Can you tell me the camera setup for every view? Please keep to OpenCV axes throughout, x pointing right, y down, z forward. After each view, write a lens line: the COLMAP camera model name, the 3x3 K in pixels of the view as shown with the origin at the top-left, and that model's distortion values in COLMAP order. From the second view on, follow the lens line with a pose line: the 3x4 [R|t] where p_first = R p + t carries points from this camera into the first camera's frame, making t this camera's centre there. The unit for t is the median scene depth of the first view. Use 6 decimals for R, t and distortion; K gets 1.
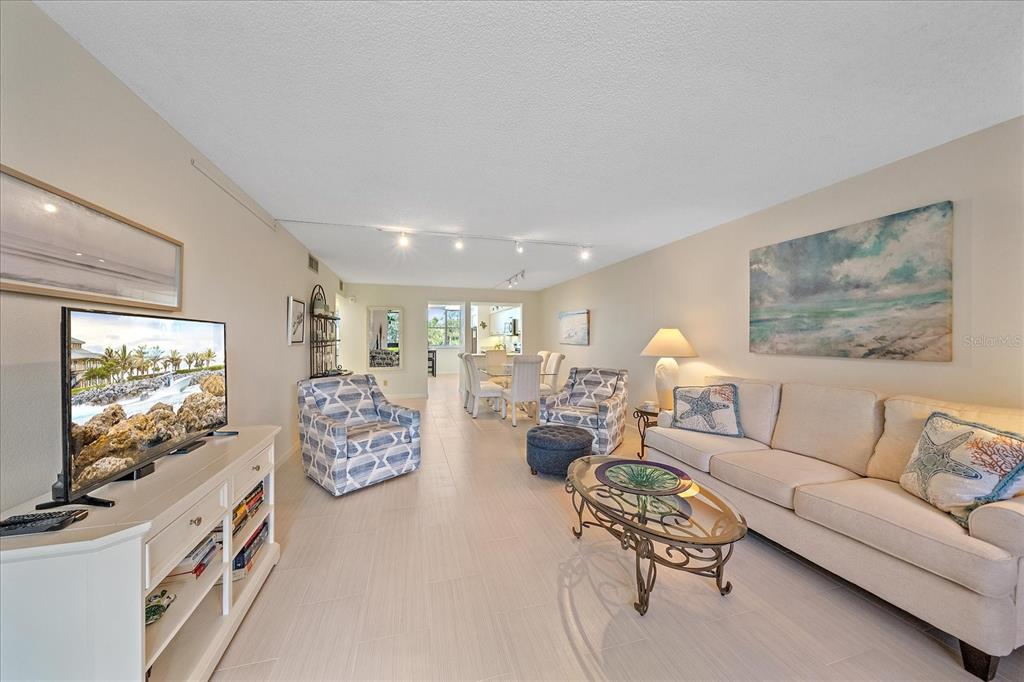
lens RADIAL K [[351.2, 0, 512.5], [0, 351.2, 337.7], [0, 0, 1]] dist [-0.009047, 0.000229]
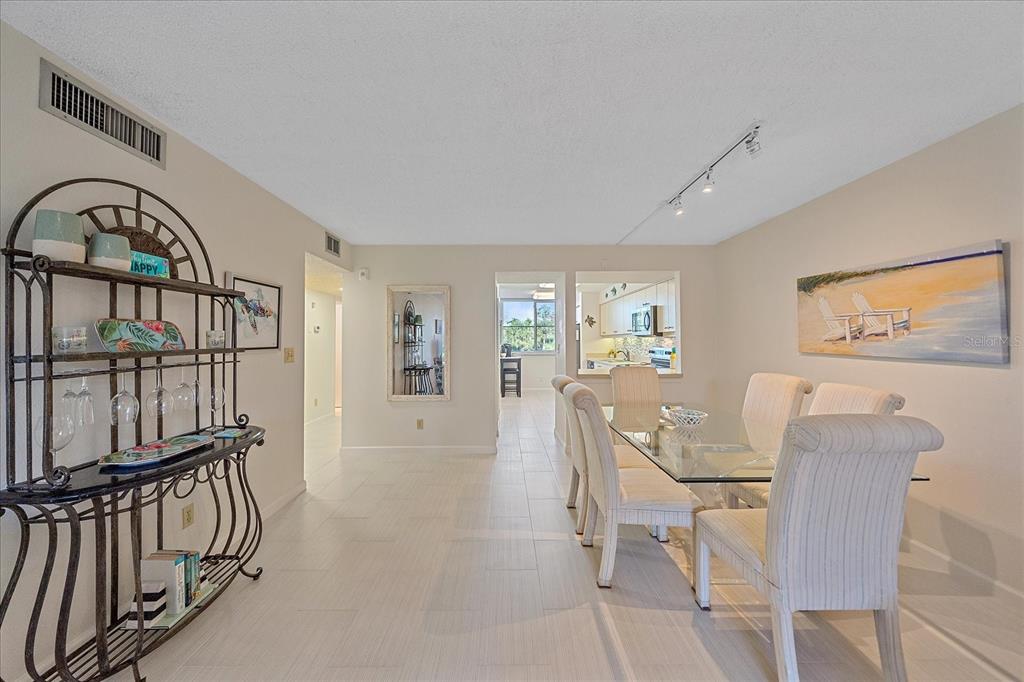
lens RADIAL K [[351.2, 0, 508.8], [0, 351.2, 338.0], [0, 0, 1]] dist [-0.009047, 0.000229]
pose [[0.961361, -0.003560, -0.275268, -0.061781], [0.001943, 0.999979, -0.006147, 0.000476], [0.275284, 0.005375, 0.961348, 0.400184]]
